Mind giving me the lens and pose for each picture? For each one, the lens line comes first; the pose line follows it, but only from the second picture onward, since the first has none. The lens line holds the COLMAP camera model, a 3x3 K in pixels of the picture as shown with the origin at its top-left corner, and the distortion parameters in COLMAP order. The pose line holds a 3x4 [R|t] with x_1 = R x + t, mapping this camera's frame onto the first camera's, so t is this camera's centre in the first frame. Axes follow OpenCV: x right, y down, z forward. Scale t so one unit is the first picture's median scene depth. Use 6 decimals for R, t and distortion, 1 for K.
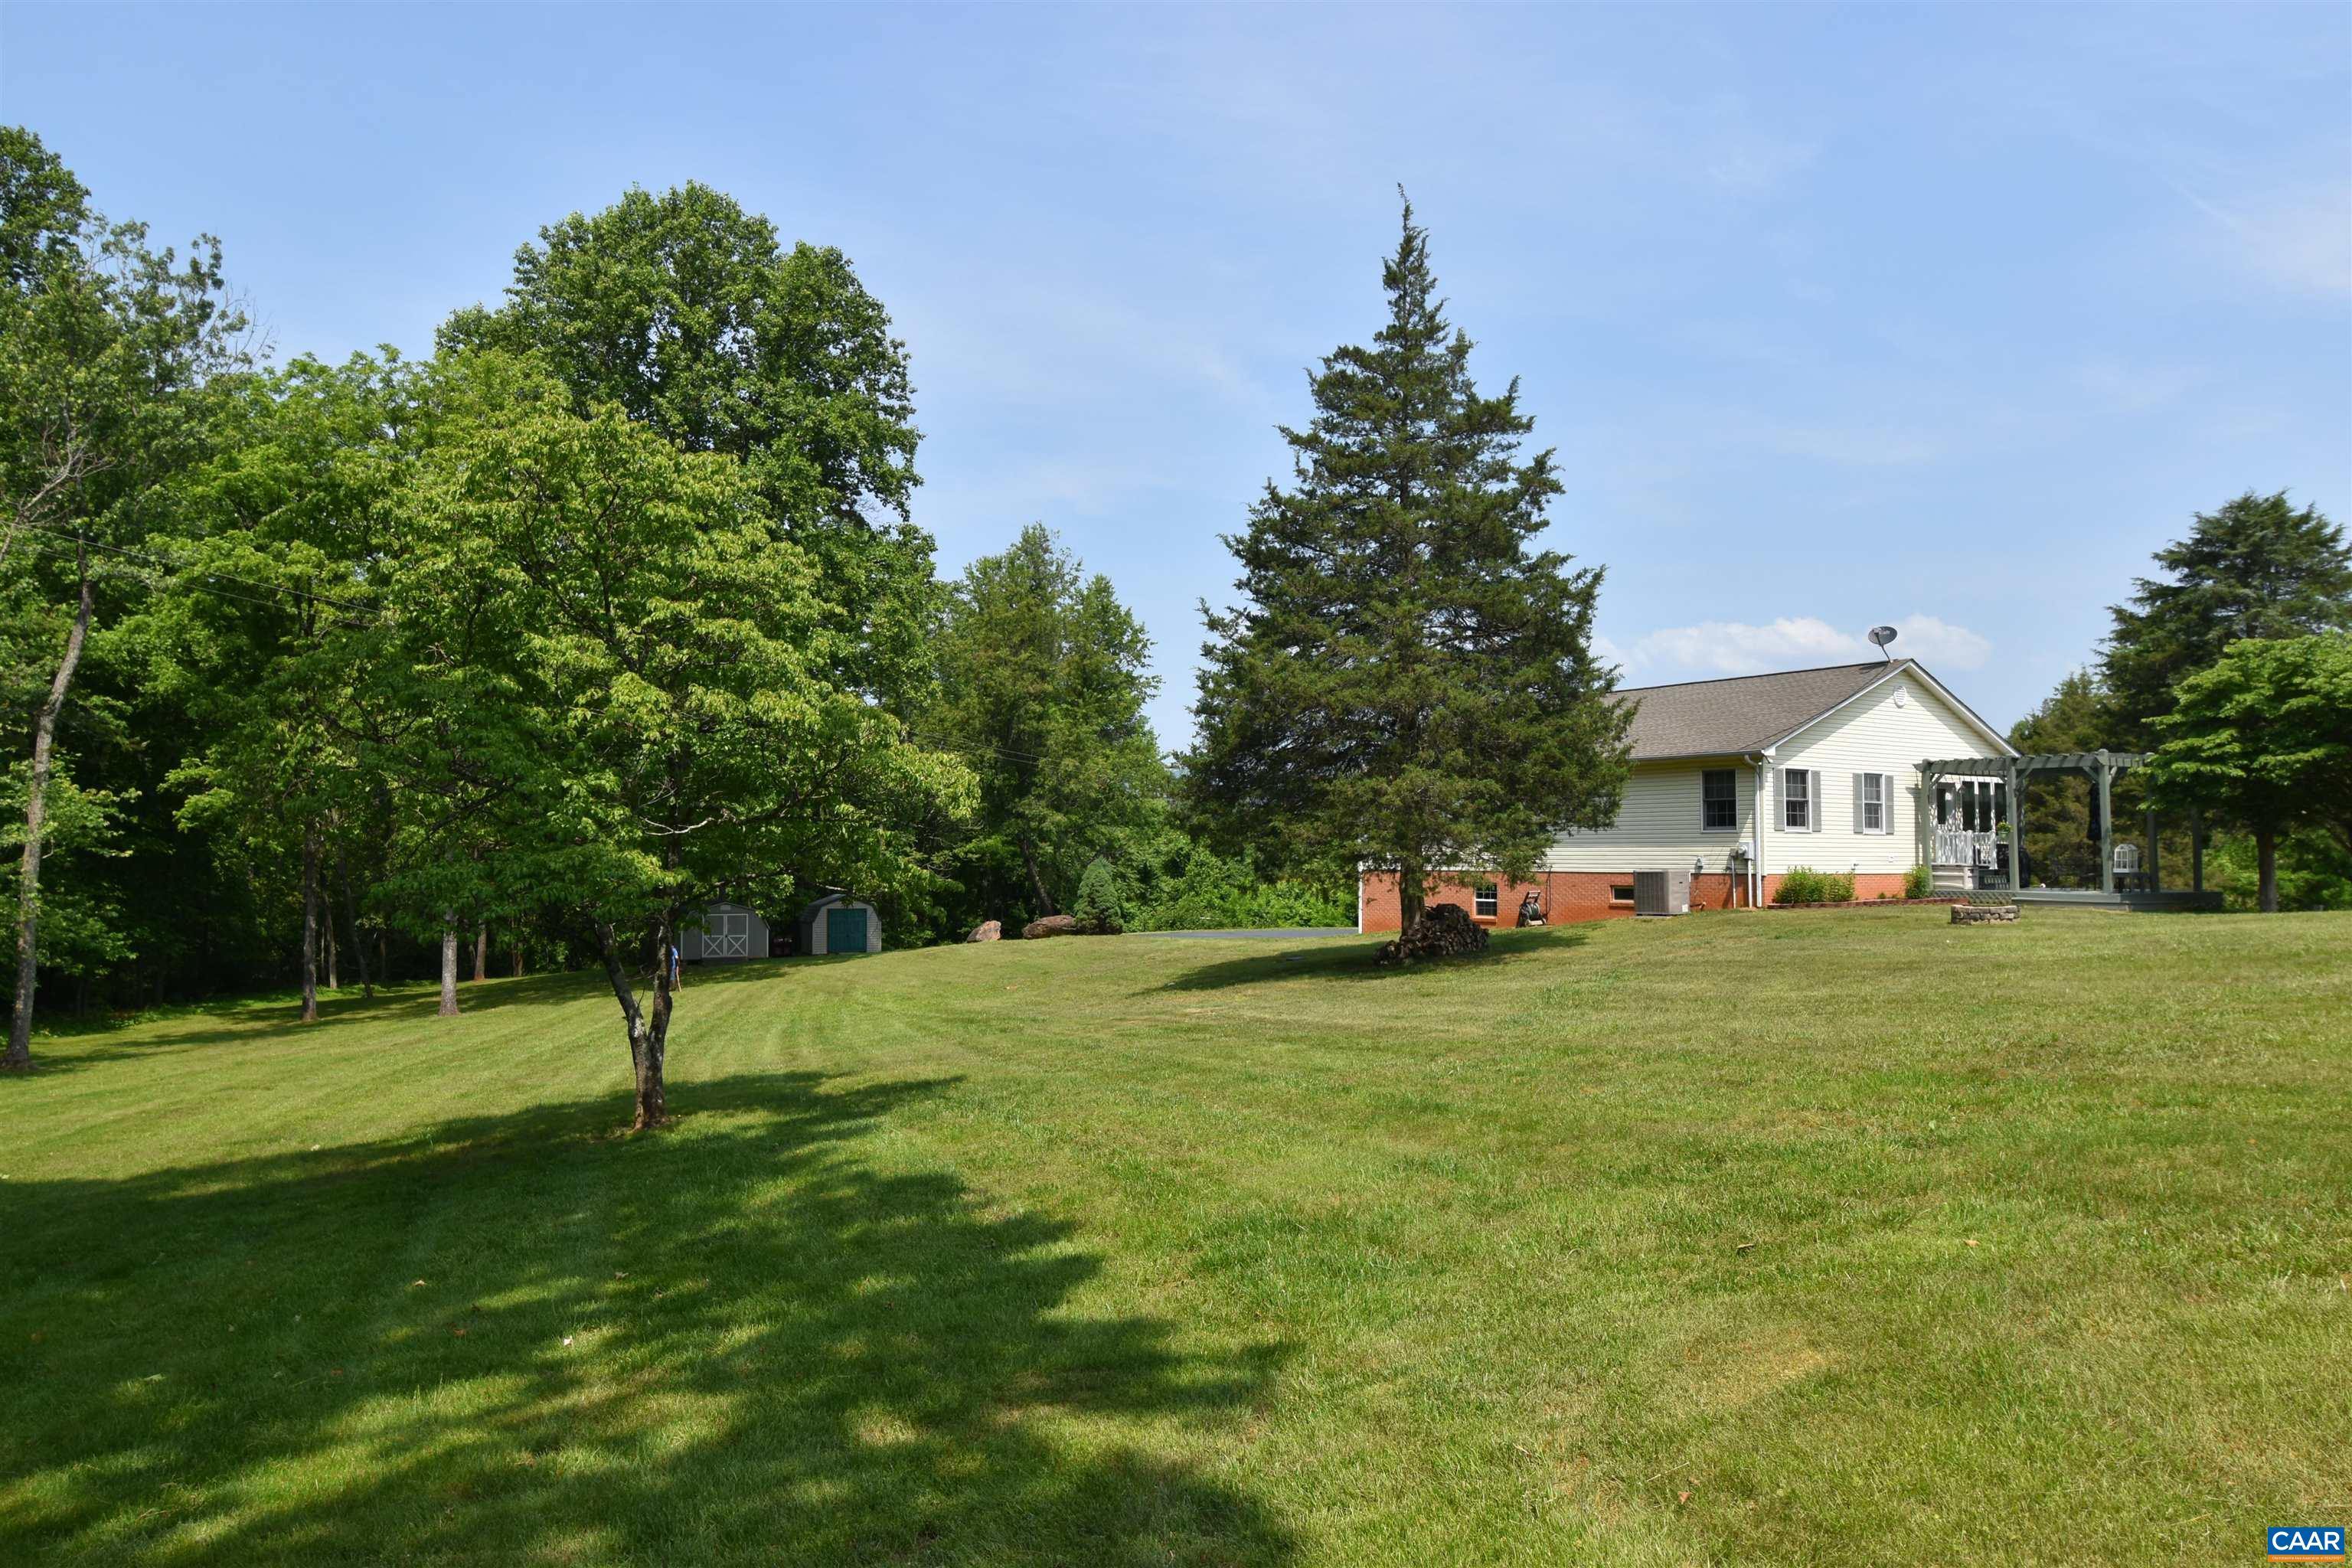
lens RADIAL K [[1655.9, 0, 1176.8], [0, 1655.9, 816.3], [0, 0, 1]] dist [-0.000600, -0.000549]
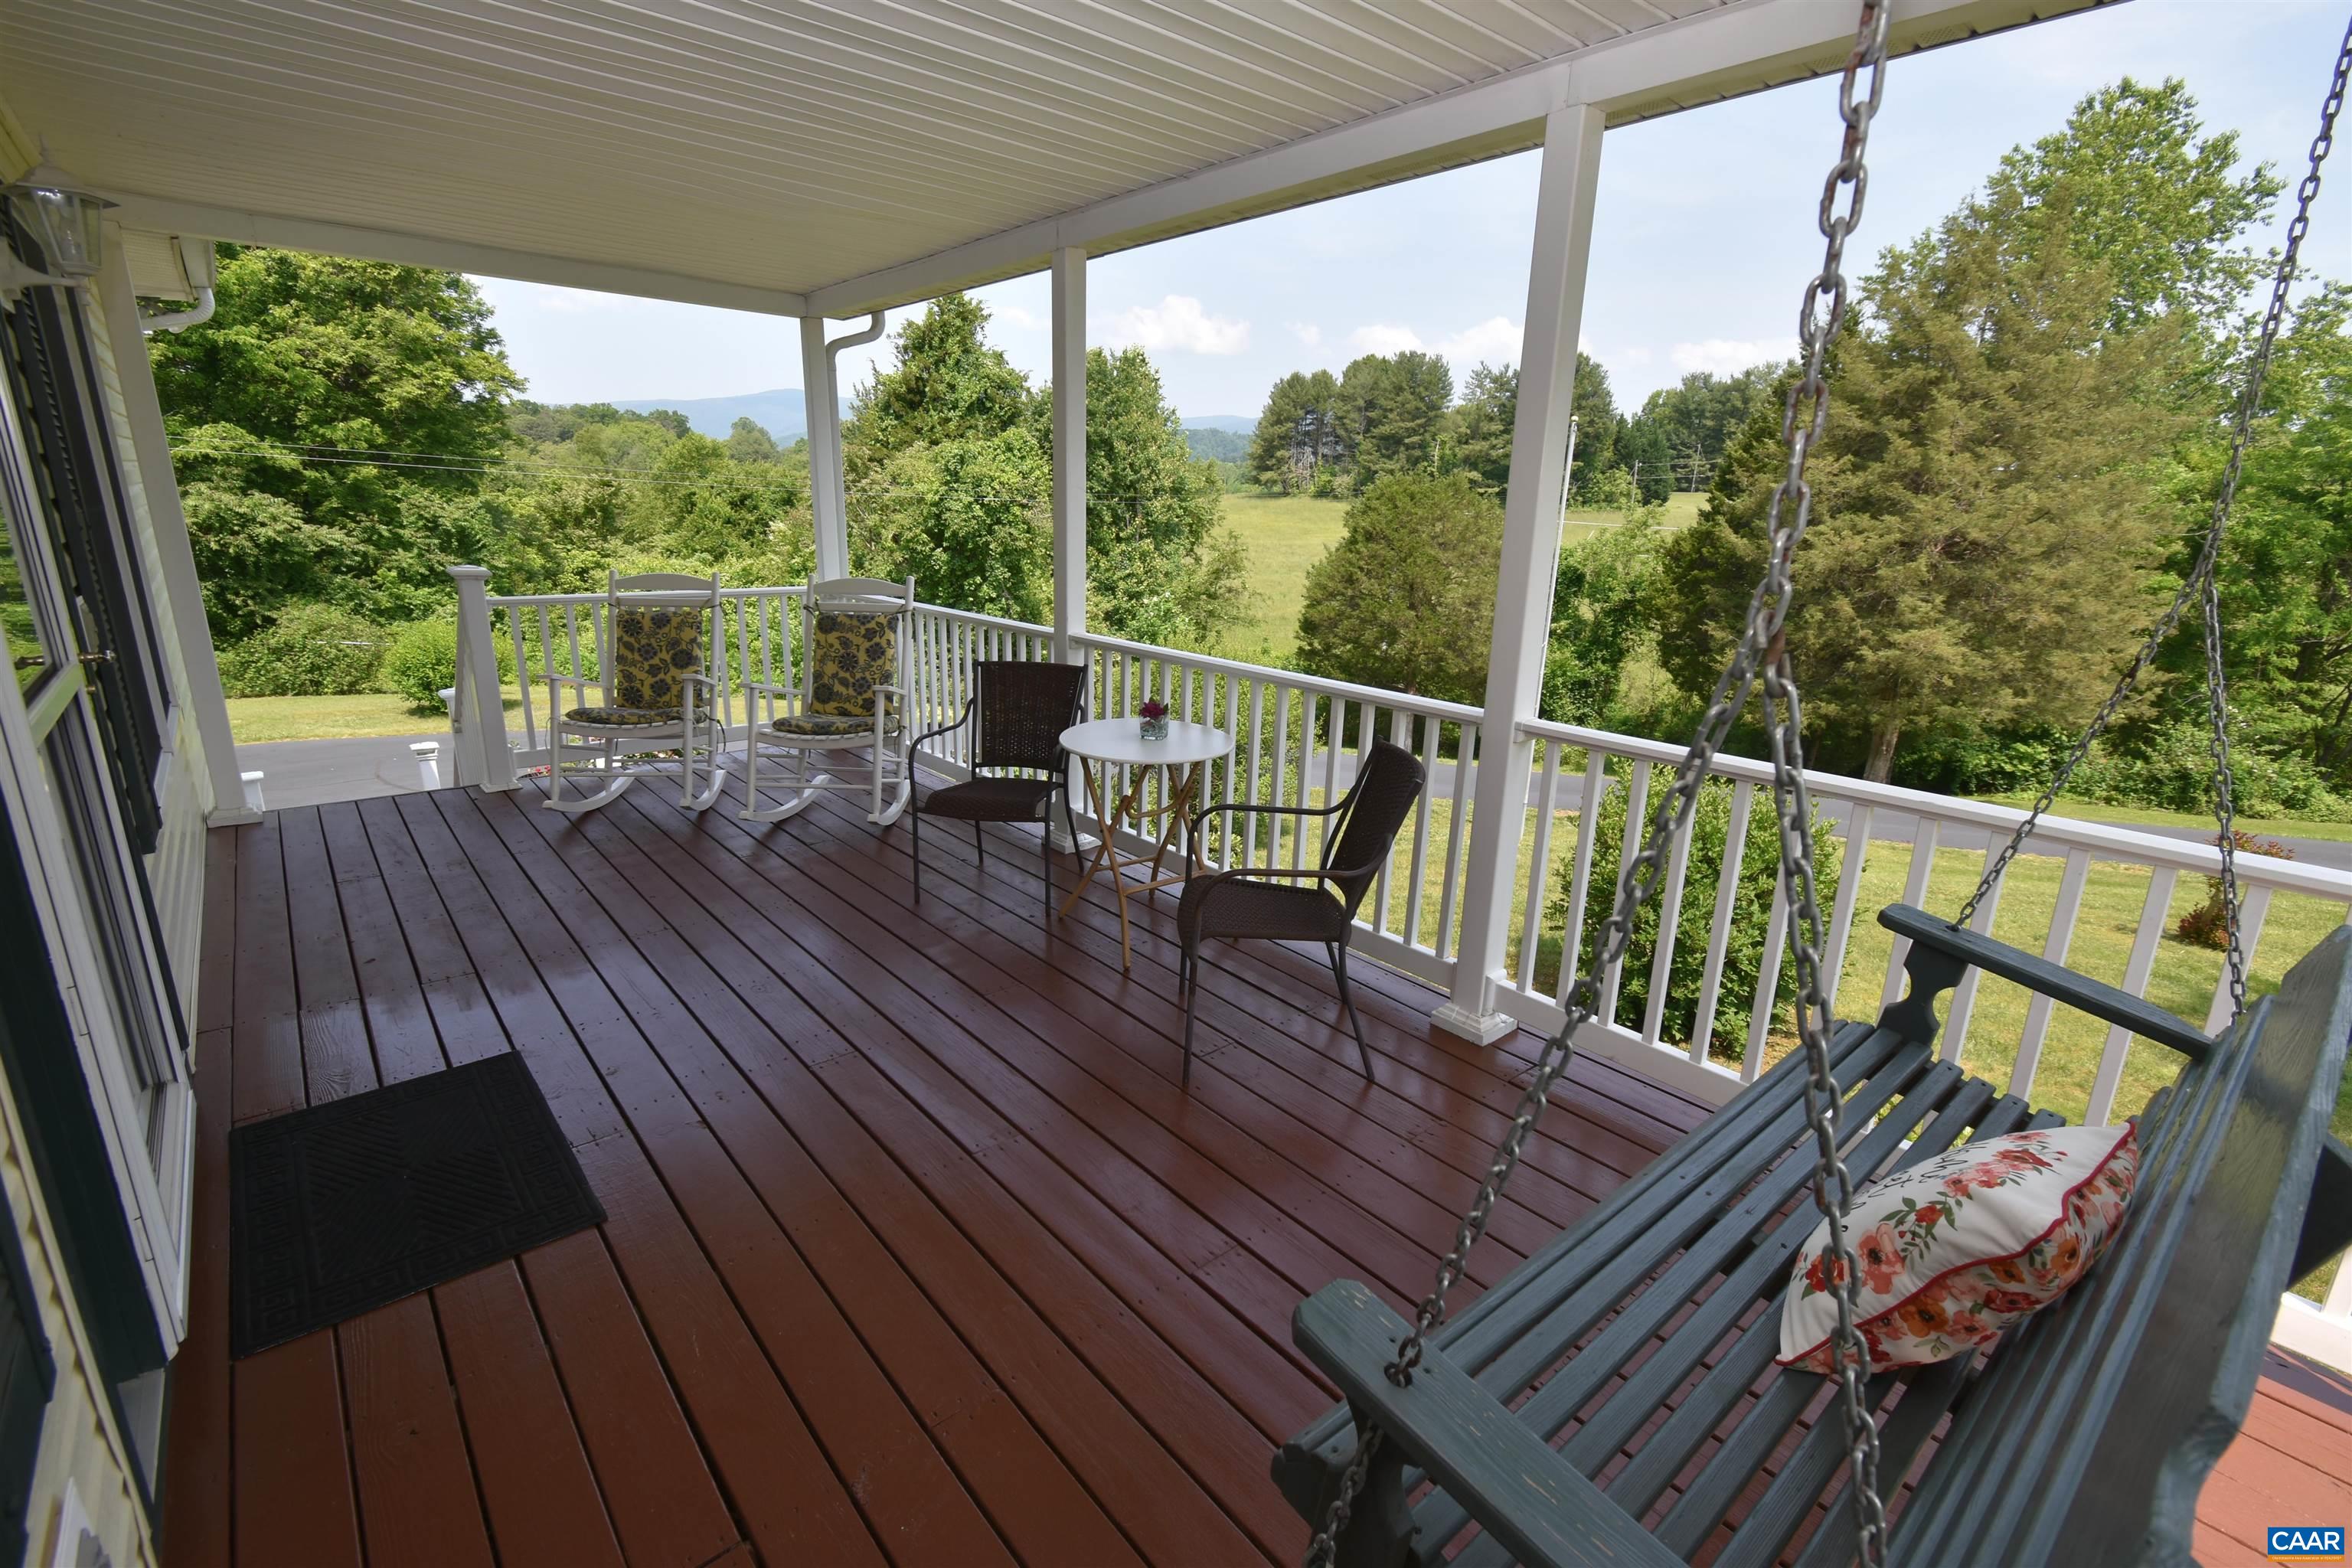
lens RADIAL K [[1056.1, 0, 1176.0], [0, 1056.1, 784.0], [0, 0, 1]] dist [0.015189, -0.006951]
pose [[0.994625, -0.004357, 0.103456, 0.509958], [-0.026556, 0.954965, 0.295527, -0.002348], [-0.100084, -0.296686, 0.949716, 1.218545]]
